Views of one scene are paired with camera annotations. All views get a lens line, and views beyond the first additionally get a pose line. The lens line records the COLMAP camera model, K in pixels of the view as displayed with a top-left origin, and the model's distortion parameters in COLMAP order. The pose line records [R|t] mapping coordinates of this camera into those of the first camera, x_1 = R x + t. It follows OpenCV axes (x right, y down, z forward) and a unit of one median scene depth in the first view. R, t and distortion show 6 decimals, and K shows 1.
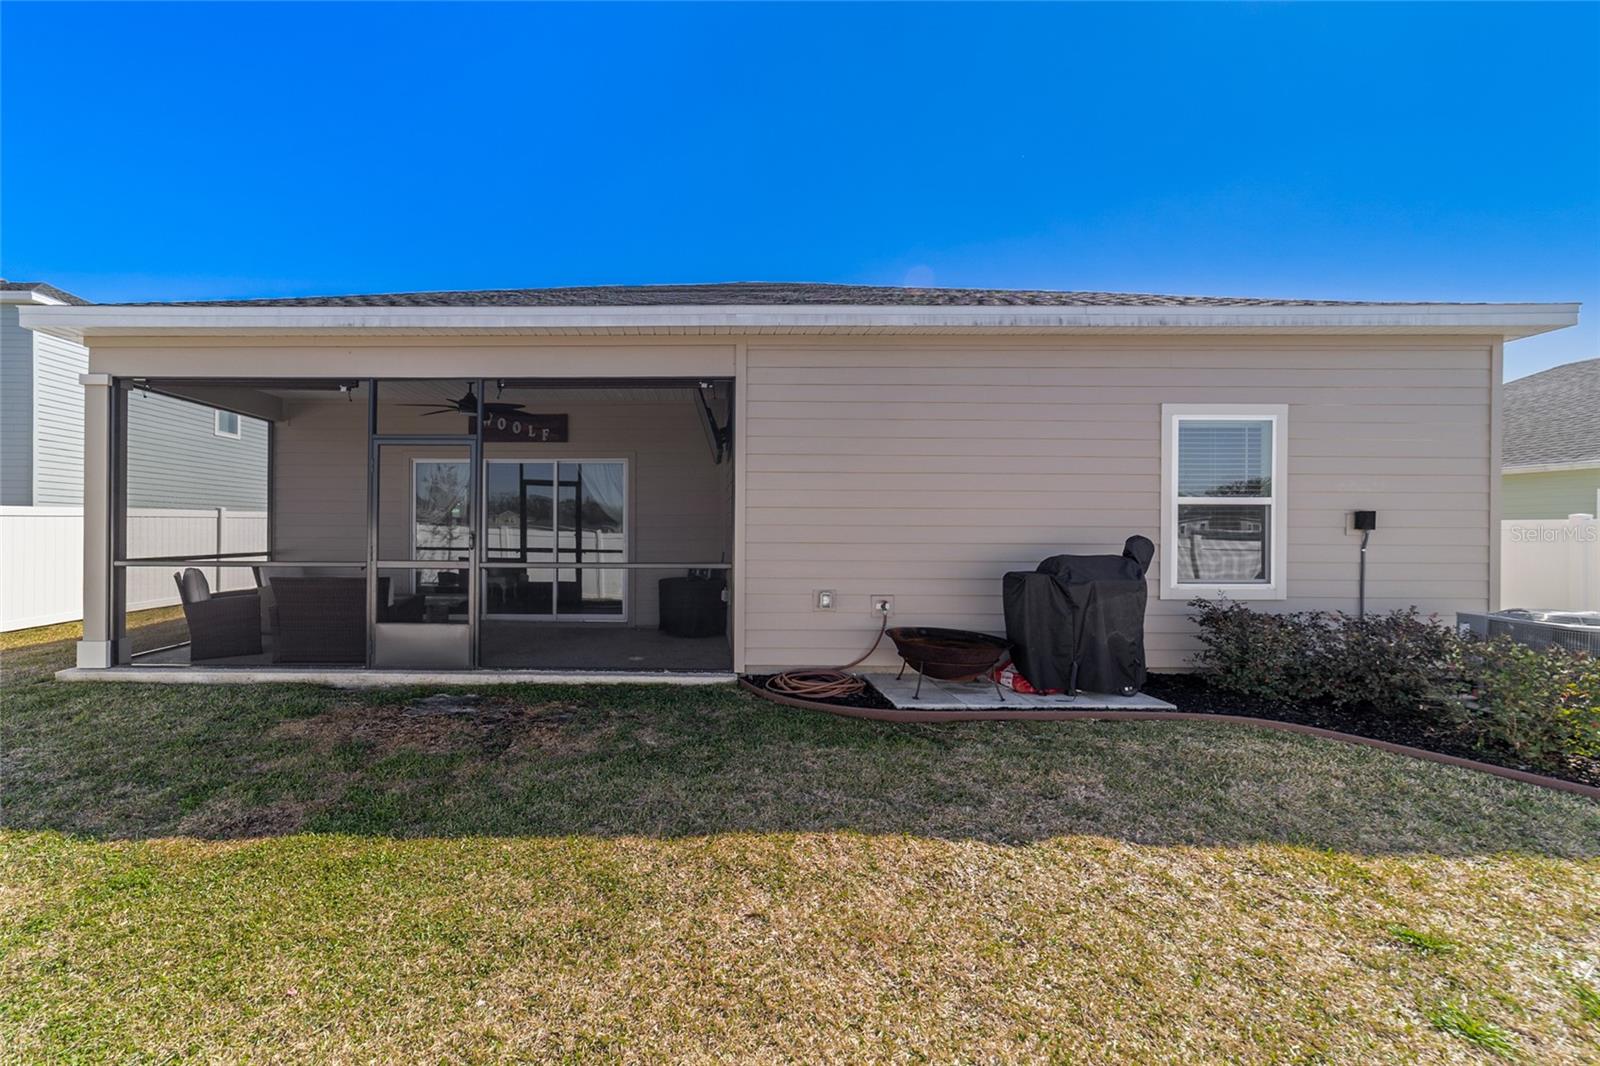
lens RADIAL K [[651.5, 0, 793.6], [0, 651.5, 542.4], [0, 0, 1]] dist [-0.004385, -0.000292]
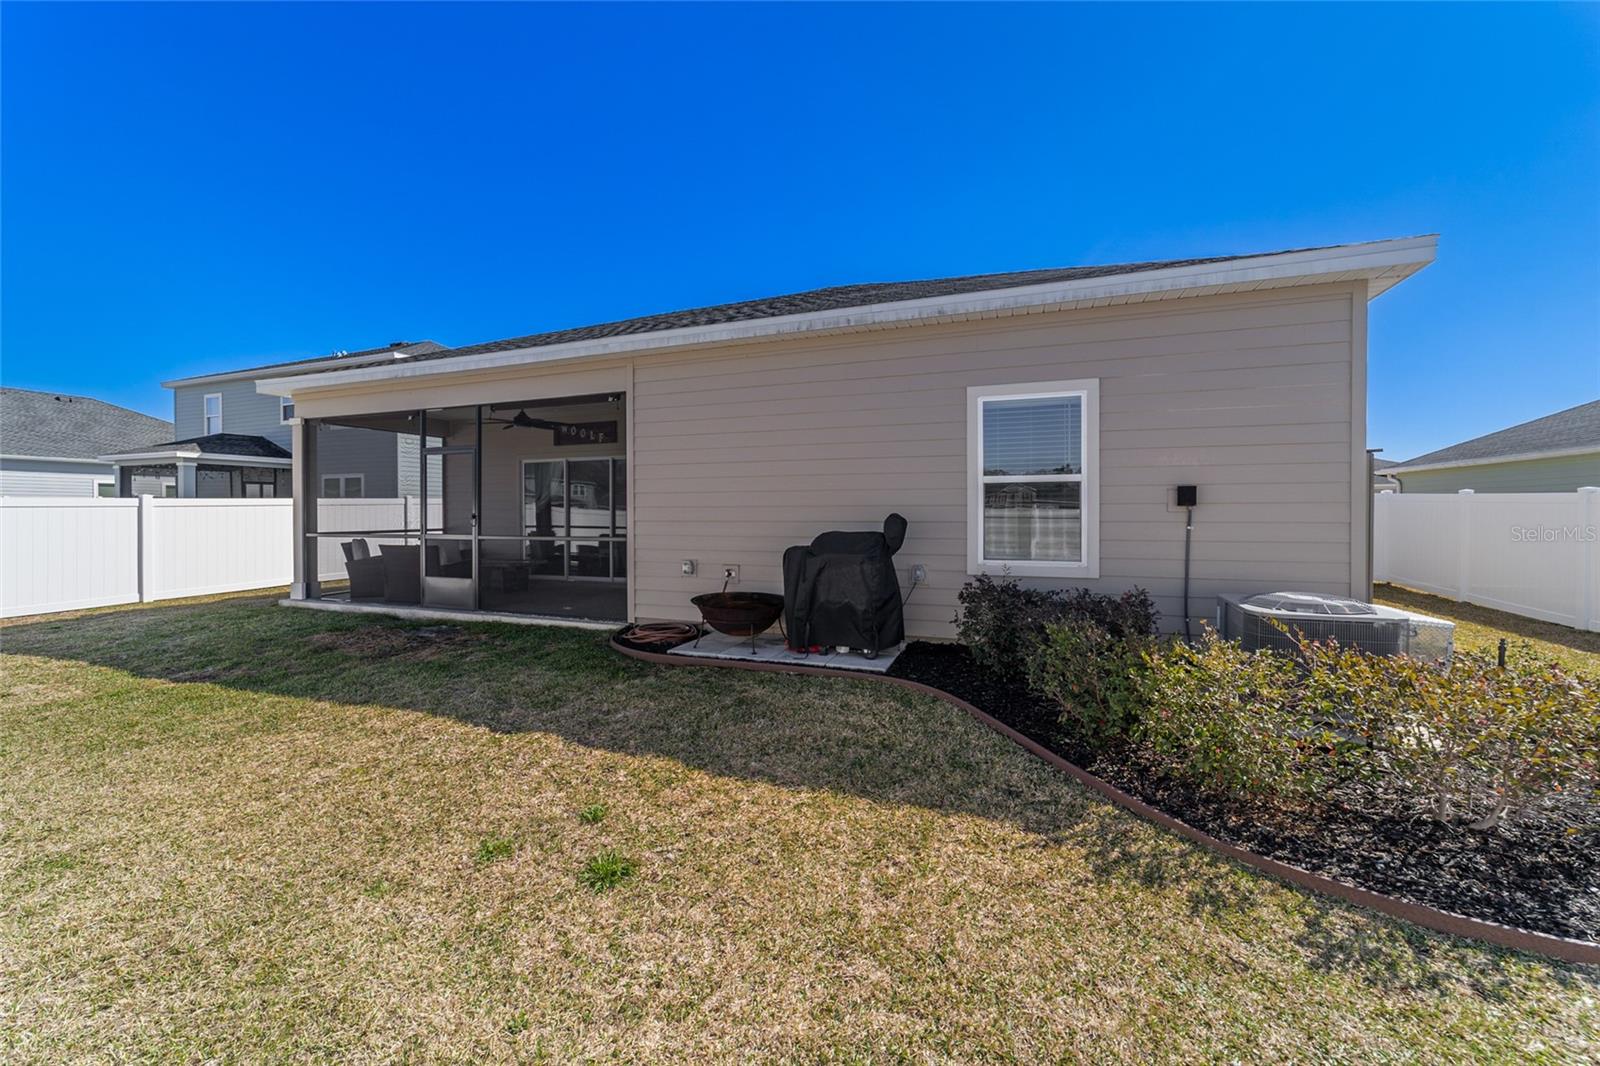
lens RADIAL K [[616.0, 0, 811.0], [0, 616.0, 524.5], [0, 0, 1]] dist [-0.010561, 0.004076]
pose [[0.941482, -0.000117, -0.337062, 0.662395], [0.001327, 0.999993, 0.003361, 0.003672], [0.337060, -0.003612, 0.941476, -0.014878]]
